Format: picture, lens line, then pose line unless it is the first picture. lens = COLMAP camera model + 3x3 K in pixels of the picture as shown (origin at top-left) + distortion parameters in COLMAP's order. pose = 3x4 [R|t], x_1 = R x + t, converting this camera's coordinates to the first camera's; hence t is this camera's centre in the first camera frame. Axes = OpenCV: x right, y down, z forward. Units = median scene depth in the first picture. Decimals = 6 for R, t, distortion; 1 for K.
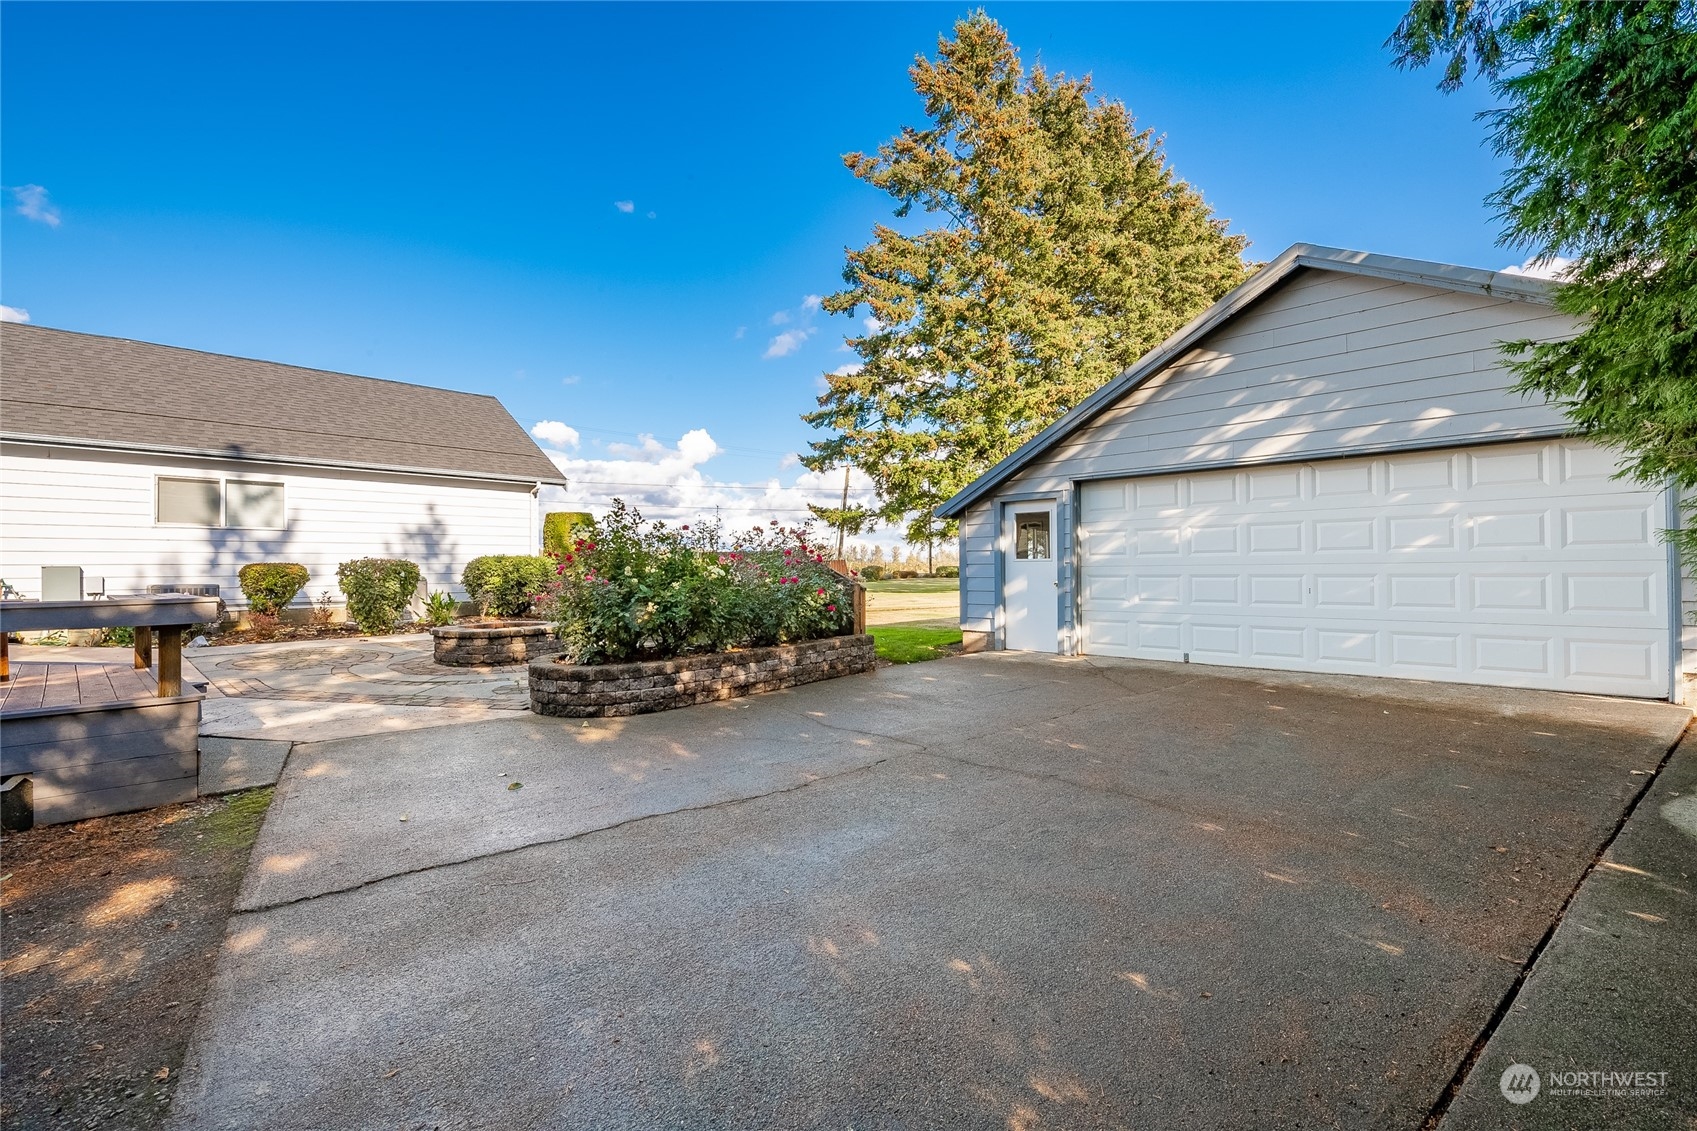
lens RADIAL K [[771.2, 0, 849.4], [0, 771.2, 567.0], [0, 0, 1]] dist [-0.001852, 0.000205]
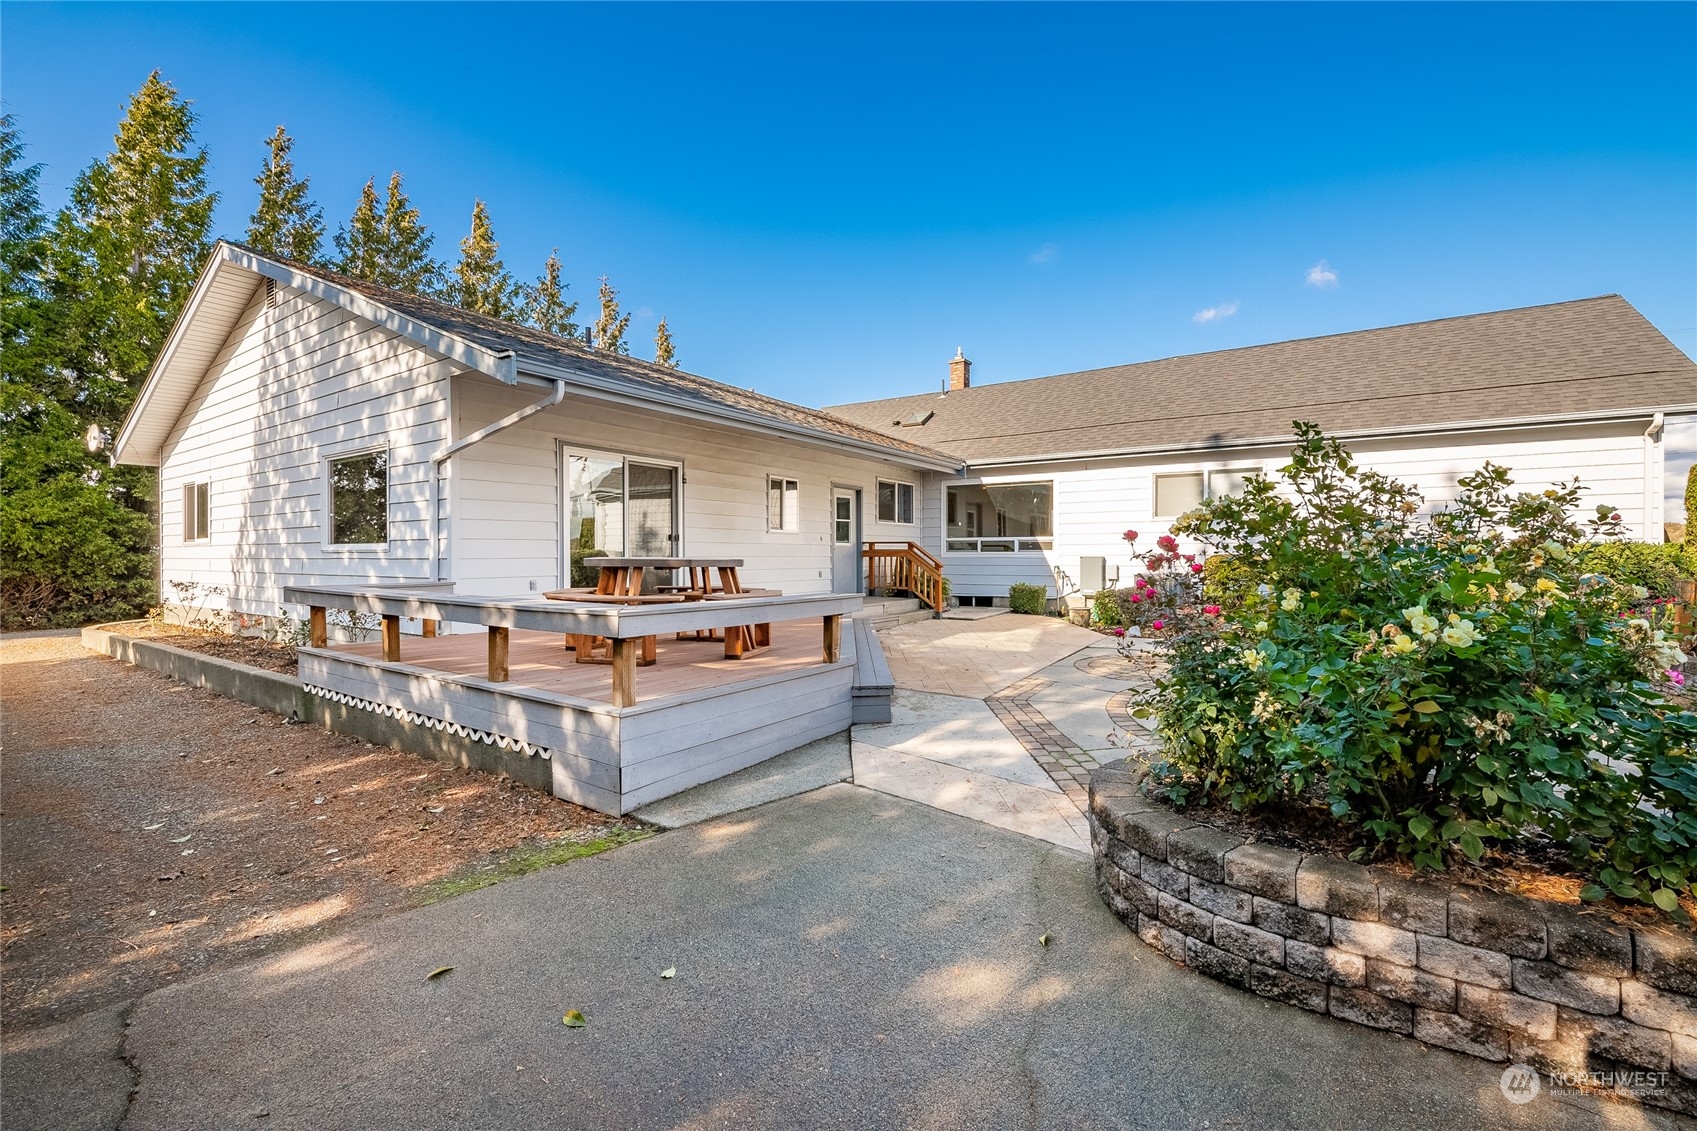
lens RADIAL K [[703.5, 0, 845.7], [0, 703.5, 557.0], [0, 0, 1]] dist [-0.011504, -0.000563]
pose [[0.159075, 0.009384, -0.987222, 0.038289], [0.003205, 0.999945, 0.010021, -0.020960], [0.987261, -0.004758, 0.159036, 0.732368]]
